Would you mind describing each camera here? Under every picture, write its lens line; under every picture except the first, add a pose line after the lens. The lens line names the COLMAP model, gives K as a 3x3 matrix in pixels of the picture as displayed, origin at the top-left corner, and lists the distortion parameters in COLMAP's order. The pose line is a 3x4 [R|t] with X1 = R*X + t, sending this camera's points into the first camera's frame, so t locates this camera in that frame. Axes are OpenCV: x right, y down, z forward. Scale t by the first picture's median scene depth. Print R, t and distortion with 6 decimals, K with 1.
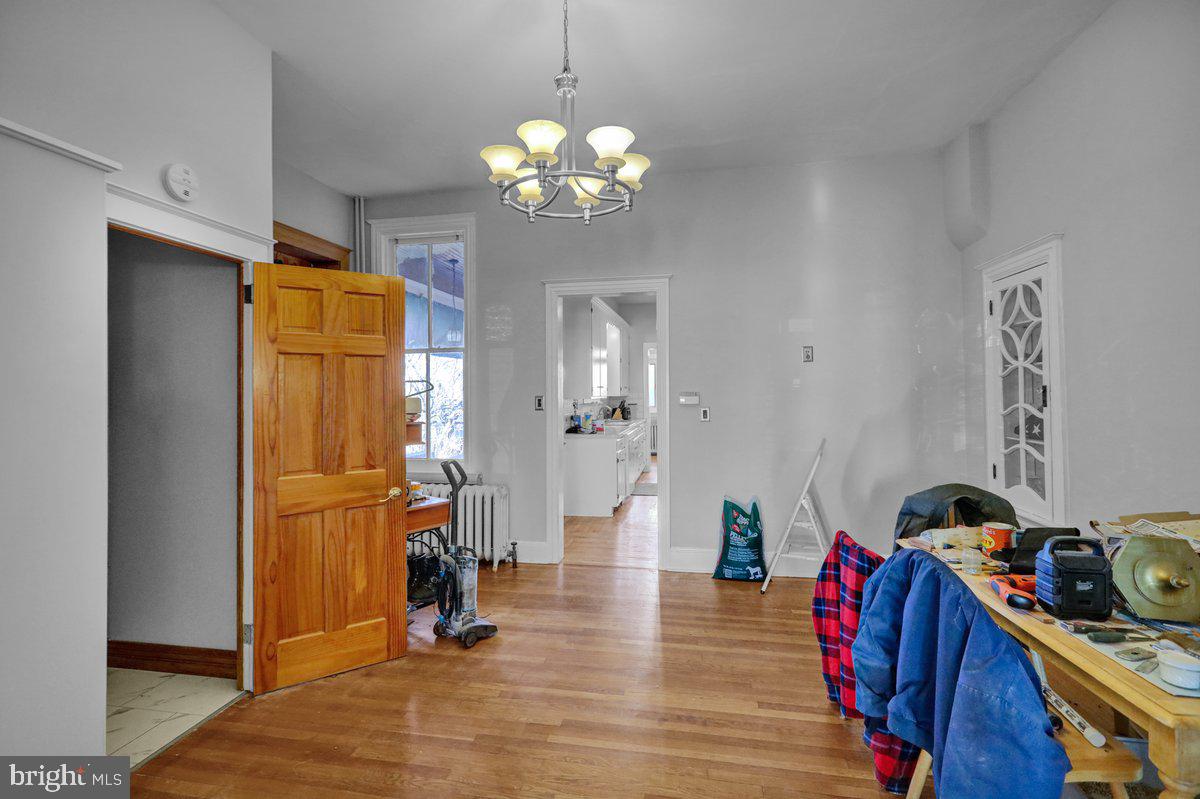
lens RADIAL K [[560.9, 0, 598.0], [0, 560.9, 390.3], [0, 0, 1]] dist [0.002828, -0.001016]
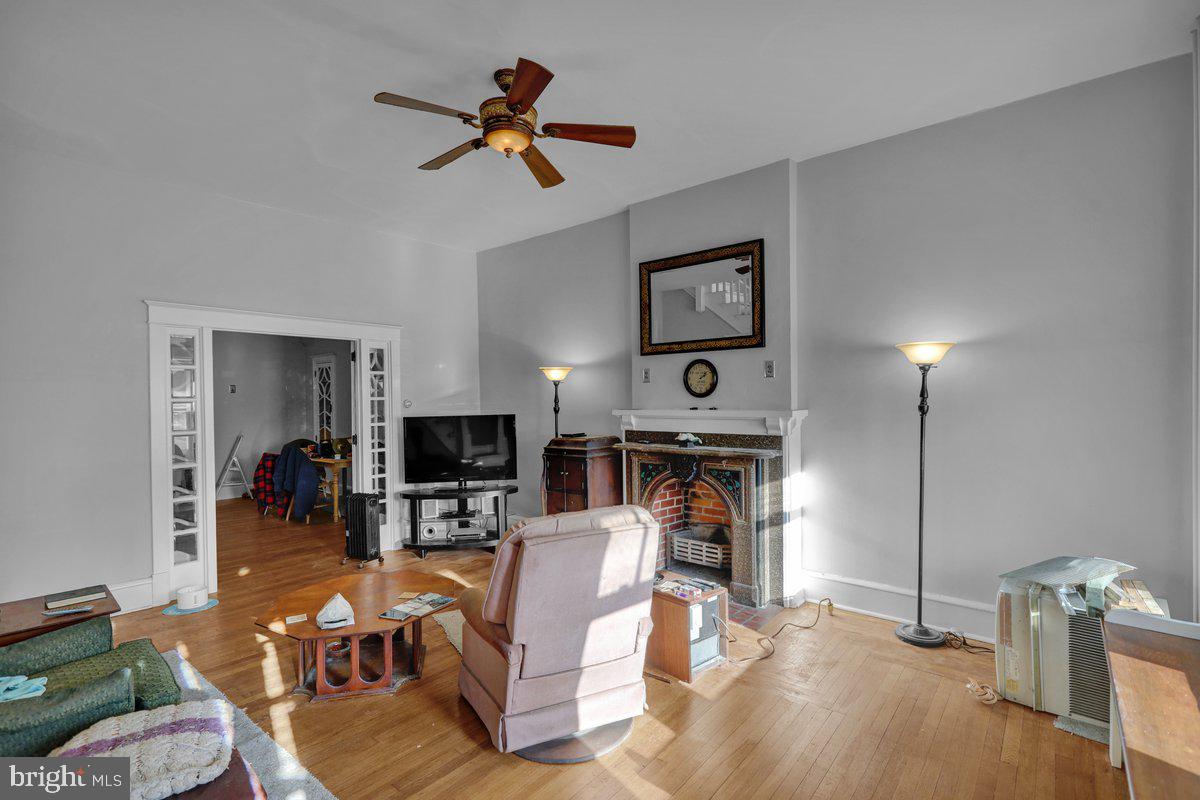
lens RADIAL K [[560.9, 0, 598.0], [0, 560.9, 390.8], [0, 0, 1]] dist [0.002828, -0.001016]
pose [[0.501123, 0.018250, 0.865184, -0.924650], [0.007172, 0.999656, -0.025240, 0.002723], [-0.865346, 0.018854, 0.500820, -1.490179]]
